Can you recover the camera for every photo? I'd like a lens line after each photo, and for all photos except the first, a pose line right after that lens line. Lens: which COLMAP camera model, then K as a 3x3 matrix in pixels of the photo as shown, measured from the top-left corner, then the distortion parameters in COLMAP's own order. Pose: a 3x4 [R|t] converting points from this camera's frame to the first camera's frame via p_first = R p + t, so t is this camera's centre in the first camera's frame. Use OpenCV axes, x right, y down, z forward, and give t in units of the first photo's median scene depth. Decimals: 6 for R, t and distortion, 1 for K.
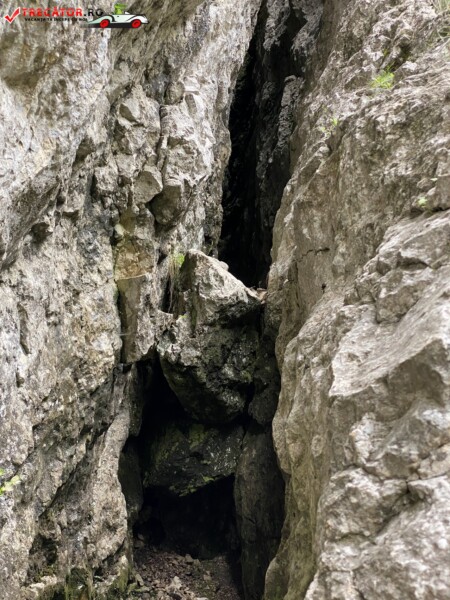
lens RADIAL K [[909.4, 0, 225.9], [0, 909.4, 314.8], [0, 0, 1]] dist [0.110921, -0.025849]
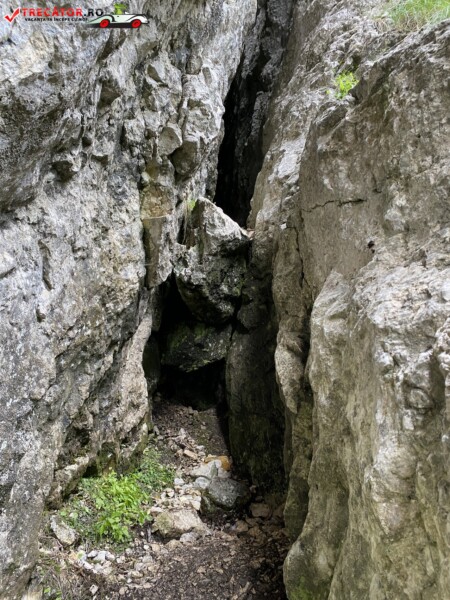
lens RADIAL K [[455.6, 0, 223.0], [0, 455.6, 297.1], [0, 0, 1]] dist [0.074907, -0.102203]
pose [[0.998424, 0.039991, 0.039361, -0.032211], [-0.045003, 0.989682, 0.136032, -0.023182], [-0.033515, -0.137590, 0.989922, 0.378047]]
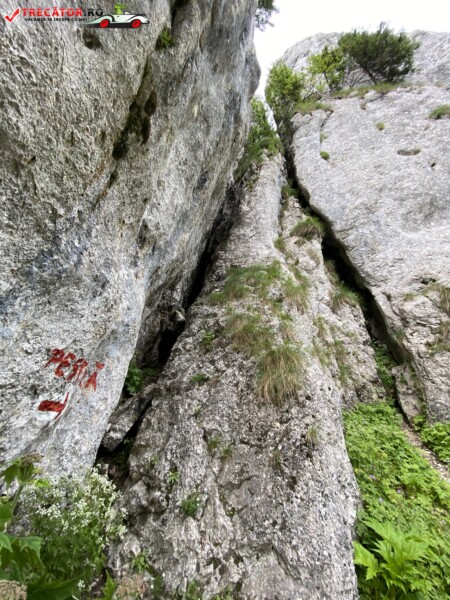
lens RADIAL K [[242.5, 0, 225.0], [0, 242.5, 300.0], [0, 0, 1]] dist [0.017832, -0.019514]
pose [[0.988201, 0.118984, 0.096448, 0.150043], [-0.119585, 0.992824, 0.000450, -0.228175], [-0.095702, -0.011978, 0.995338, -0.766829]]
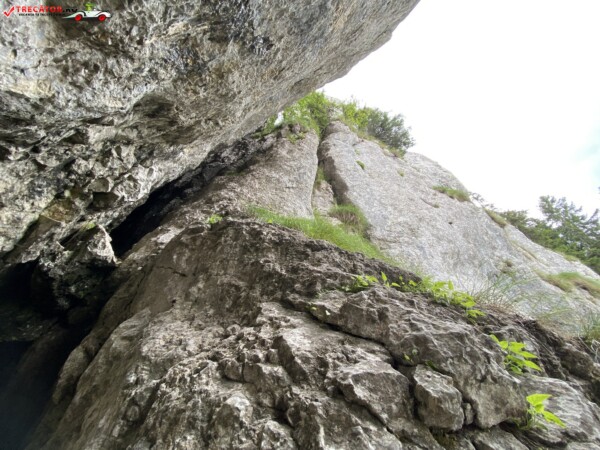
lens RADIAL K [[242.5, 0, 298.4], [0, 242.5, 225.5], [0, 0, 1]] dist [0.017832, -0.019514]
pose [[0.647874, 0.587353, 0.485053, -0.018527], [-0.414685, 0.806087, -0.422210, -0.031576], [-0.638981, 0.072395, 0.765809, 0.369891]]
